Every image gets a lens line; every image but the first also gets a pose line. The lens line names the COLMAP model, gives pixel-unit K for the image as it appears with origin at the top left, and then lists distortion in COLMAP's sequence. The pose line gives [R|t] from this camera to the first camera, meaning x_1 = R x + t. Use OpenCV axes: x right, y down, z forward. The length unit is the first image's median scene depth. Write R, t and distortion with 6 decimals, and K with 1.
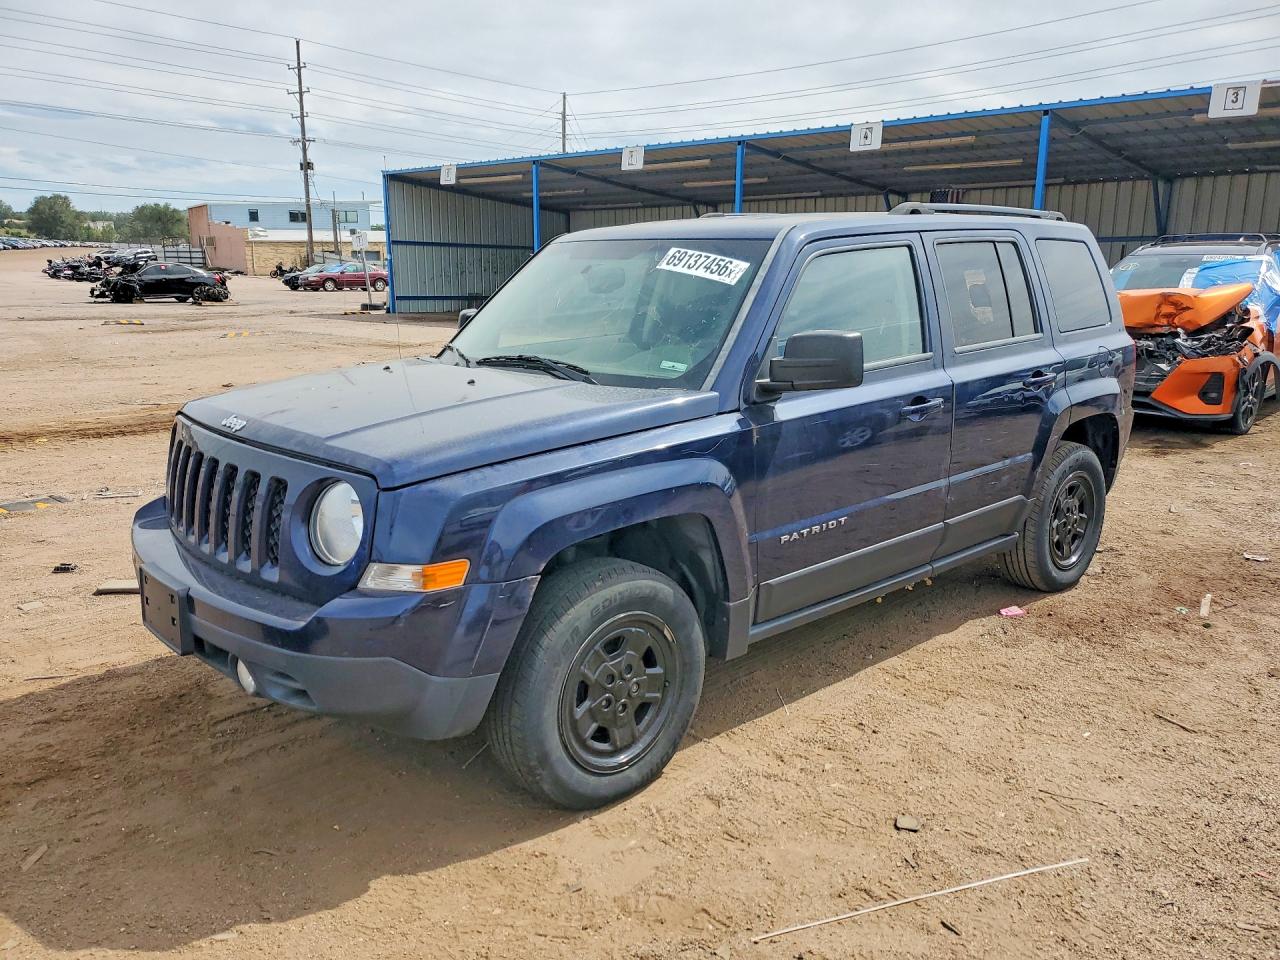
lens RADIAL K [[956.3, 0, 640.0], [0, 956.3, 480.0], [0, 0, 1]] dist [-0.118076, 0.120349]
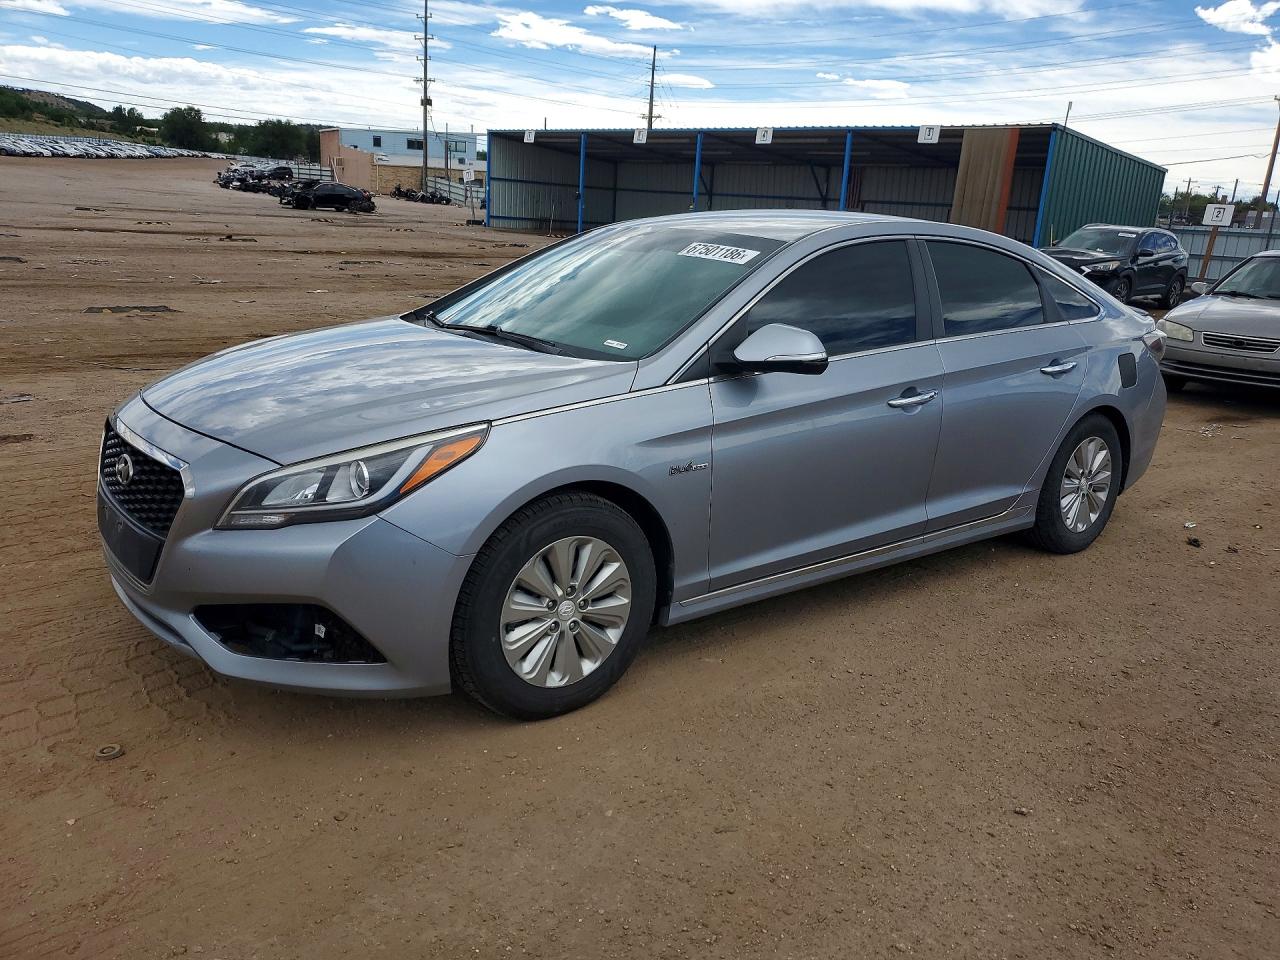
lens RADIAL K [[956.3, 0, 640.0], [0, 956.3, 480.0], [0, 0, 1]] dist [-0.118076, 0.120349]
pose [[0.992763, 0.085326, -0.084504, 0.046104], [-0.079968, 0.994684, 0.064882, 0.035181], [0.089591, -0.057655, 0.994308, -0.162479]]
